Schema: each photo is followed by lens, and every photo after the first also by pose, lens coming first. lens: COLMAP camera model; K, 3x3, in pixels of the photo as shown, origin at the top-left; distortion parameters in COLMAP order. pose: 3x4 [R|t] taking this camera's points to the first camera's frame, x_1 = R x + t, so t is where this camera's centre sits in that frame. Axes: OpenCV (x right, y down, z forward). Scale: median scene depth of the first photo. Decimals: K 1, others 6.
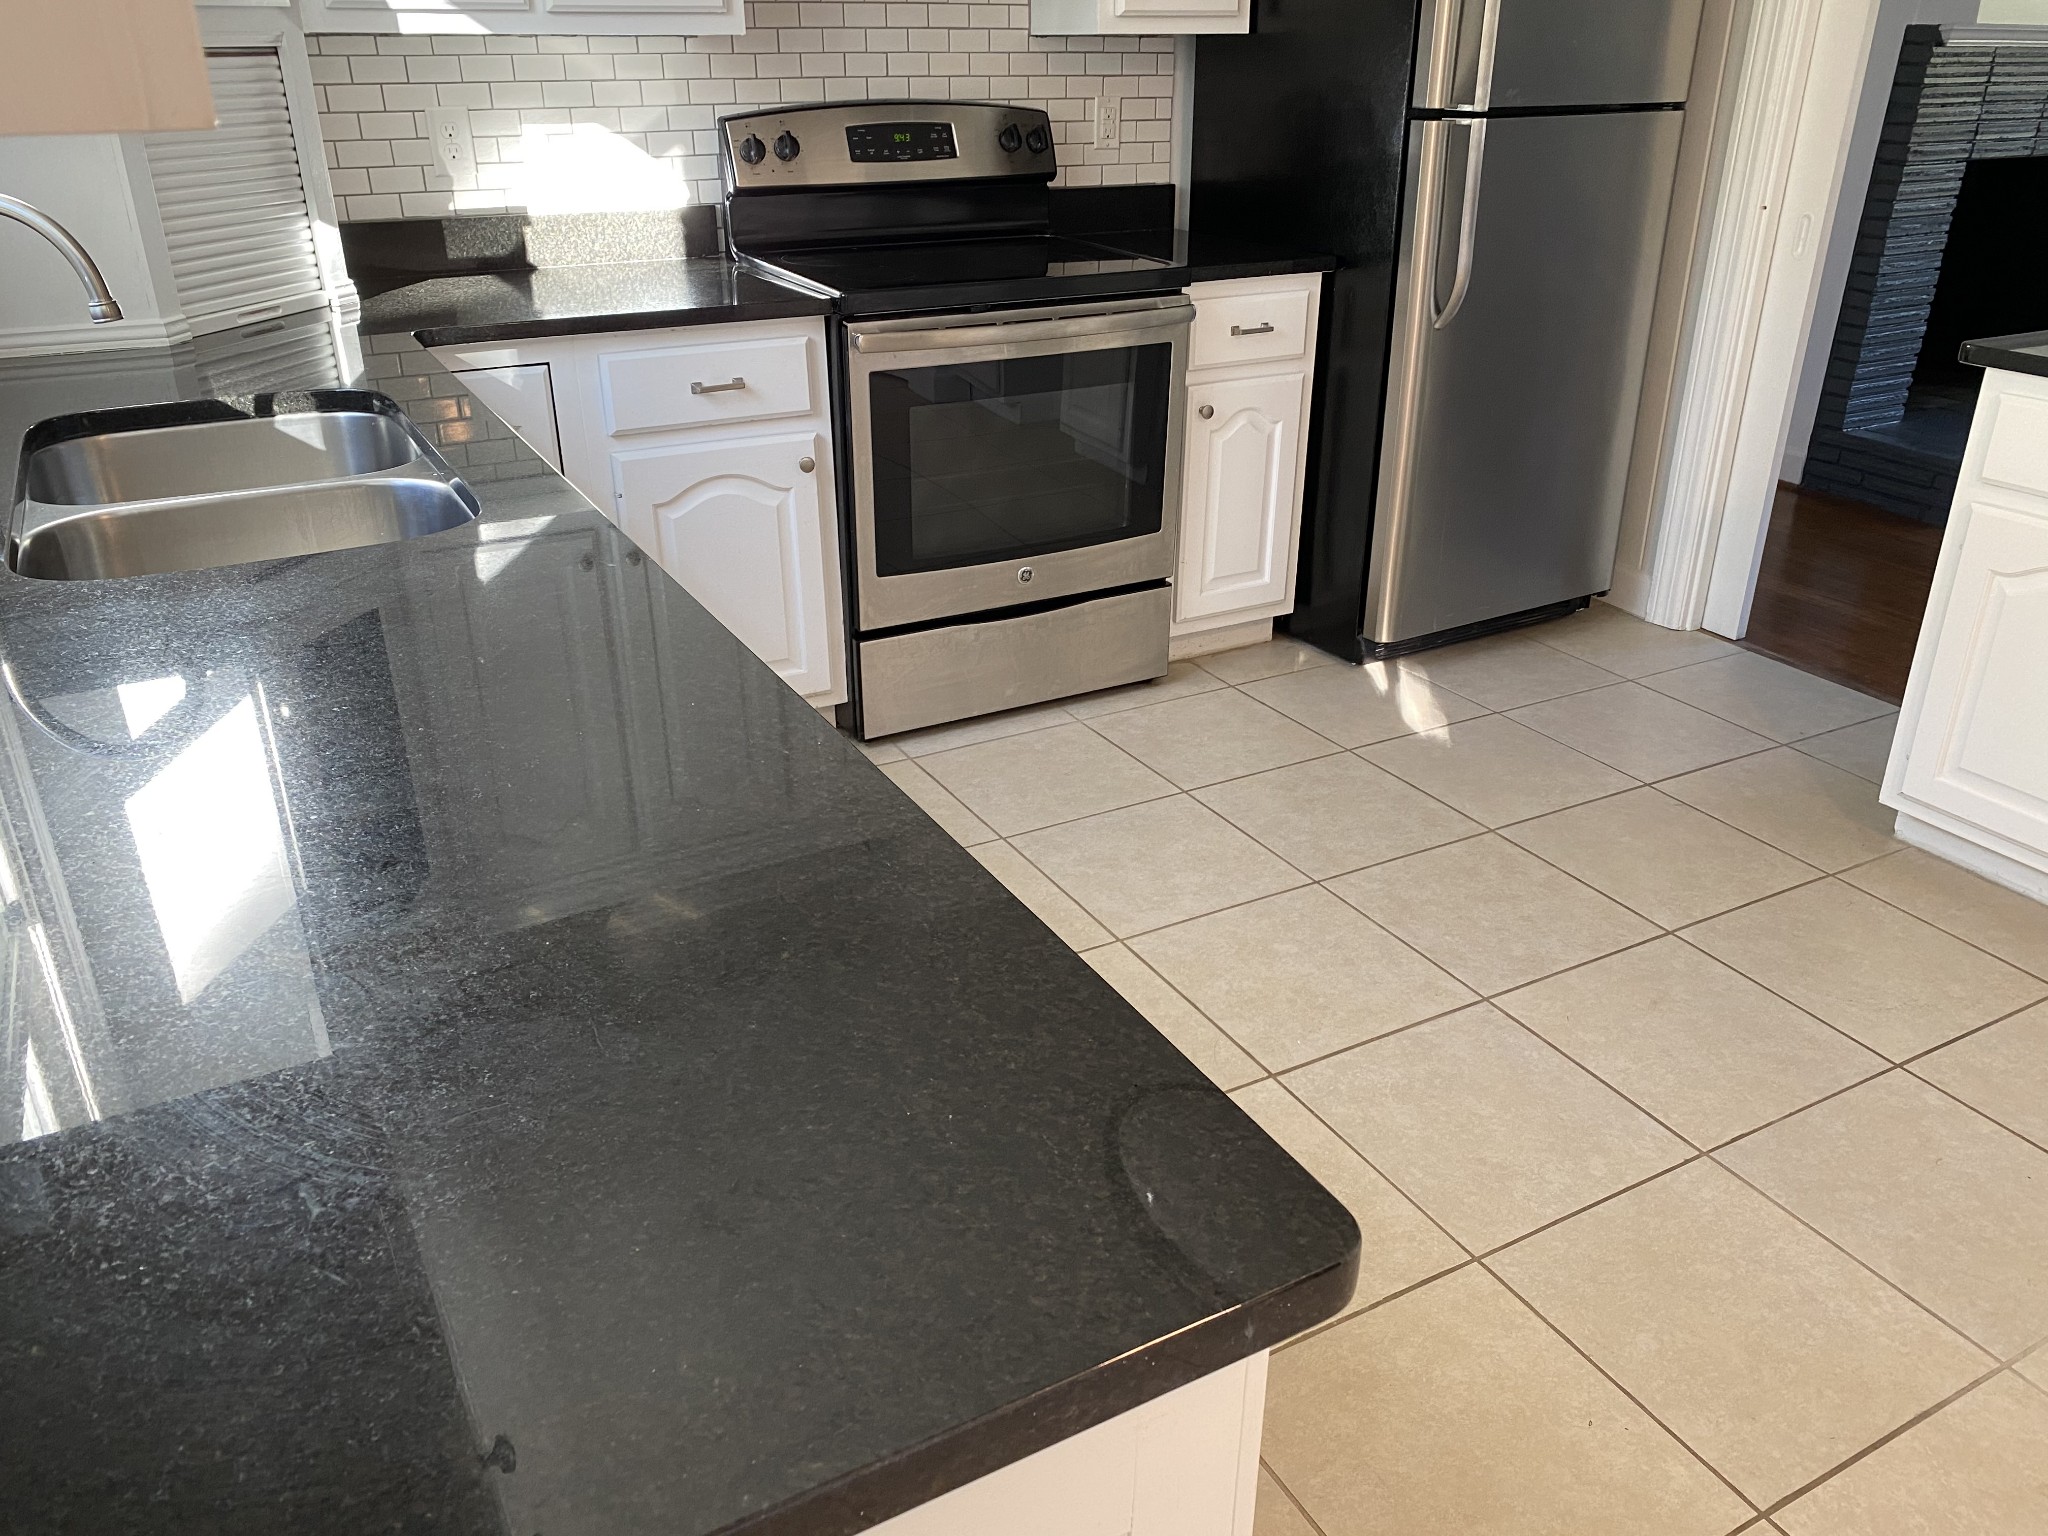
lens RADIAL K [[1568.8, 0, 1037.0], [0, 1568.8, 761.5], [0, 0, 1]] dist [0.050878, -0.055225]
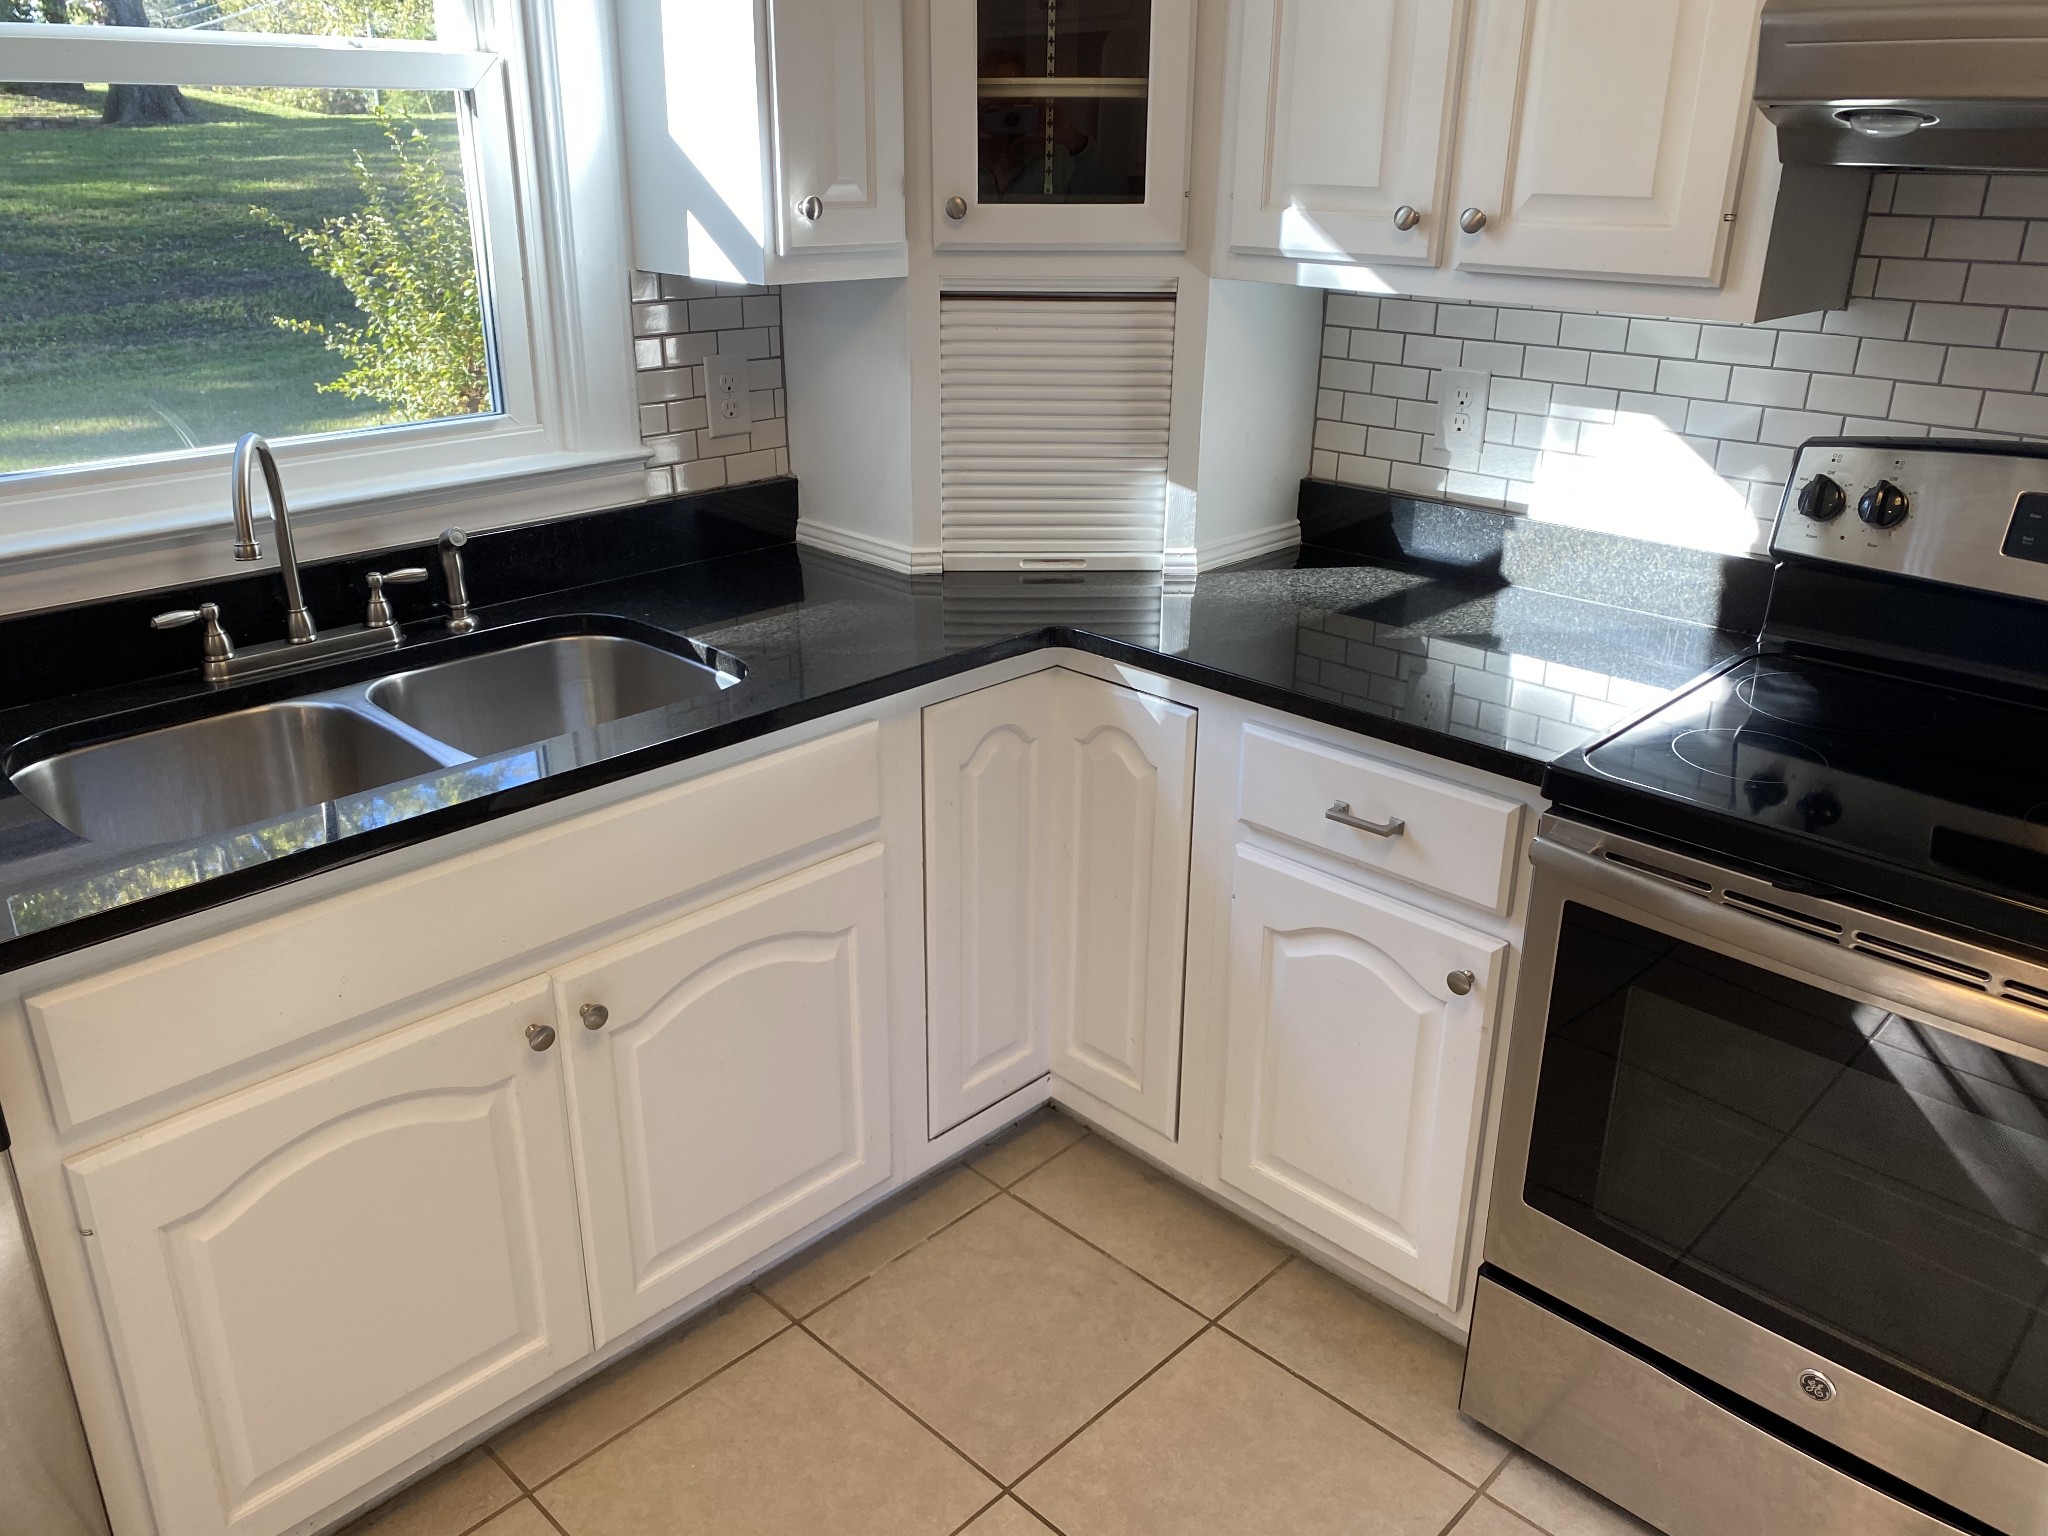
lens RADIAL K [[1568.8, 0, 1019.0], [0, 1568.8, 772.0], [0, 0, 1]] dist [0.050878, -0.055225]
pose [[0.292173, 0.368579, -0.882488, 0.310610], [-0.409735, 0.882017, 0.232728, -0.322196], [0.864148, 0.293589, 0.408721, 0.541717]]
